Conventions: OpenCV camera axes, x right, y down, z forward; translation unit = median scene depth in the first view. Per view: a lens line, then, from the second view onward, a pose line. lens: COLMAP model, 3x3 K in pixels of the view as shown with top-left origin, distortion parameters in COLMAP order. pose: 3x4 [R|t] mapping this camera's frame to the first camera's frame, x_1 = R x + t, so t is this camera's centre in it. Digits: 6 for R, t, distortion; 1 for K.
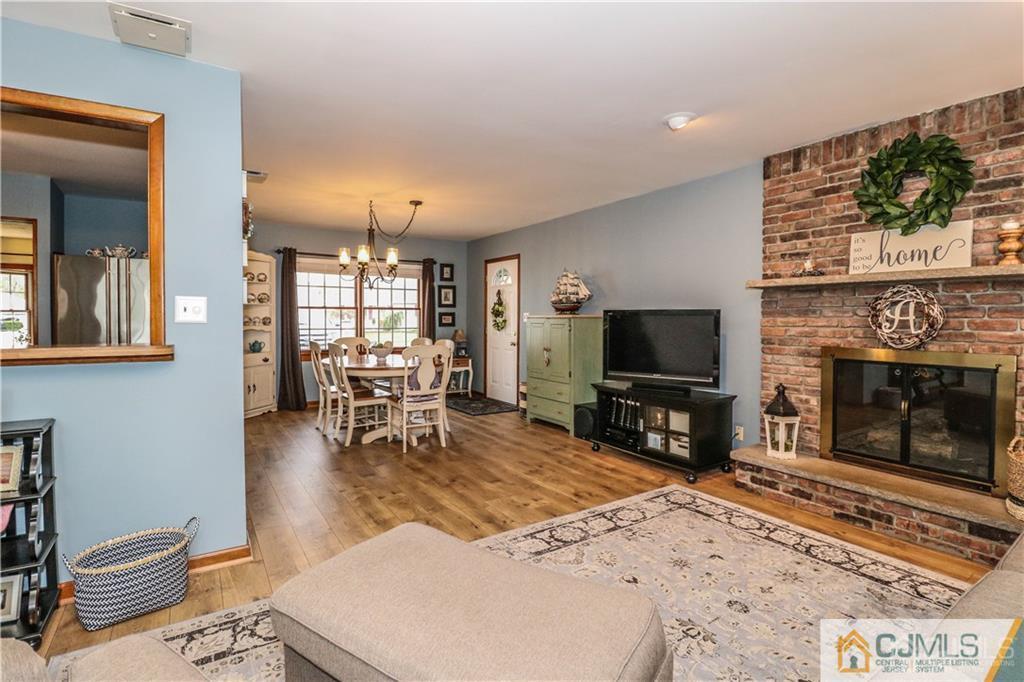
lens RADIAL K [[491.9, 0, 513.1], [0, 491.9, 334.1], [0, 0, 1]] dist [-0.014662, -0.005041]
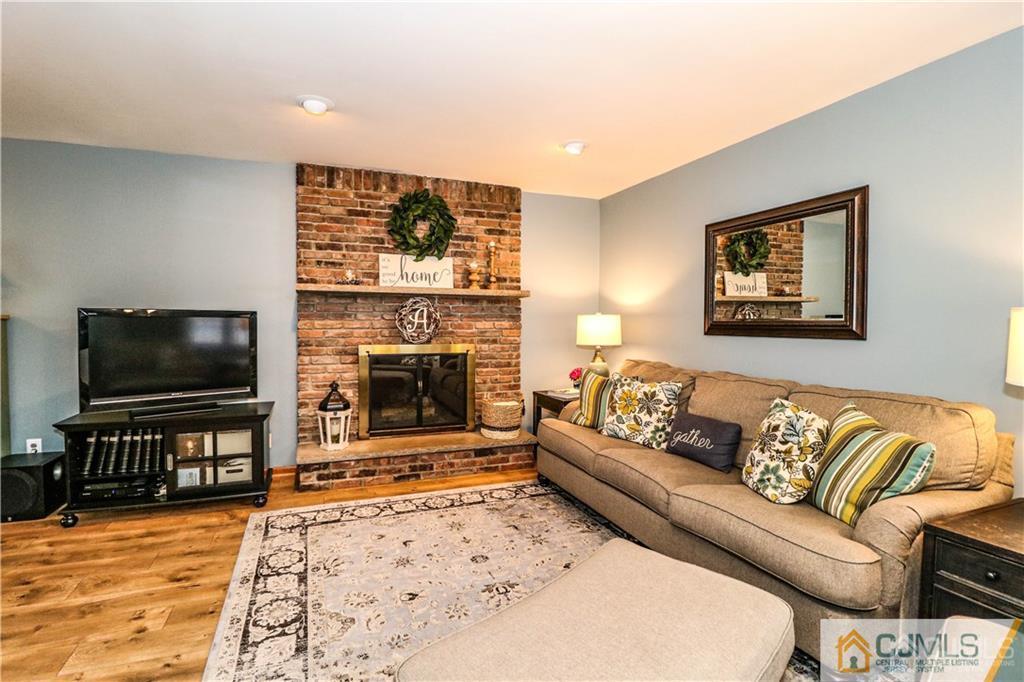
lens RADIAL K [[491.9, 0, 480.3], [0, 491.9, 339.0], [0, 0, 1]] dist [-0.014662, -0.005041]
pose [[0.214753, -0.037291, 0.975956, -0.408518], [0.027029, 0.999115, 0.032228, -0.017891], [-0.976294, 0.019458, 0.215571, 0.411600]]
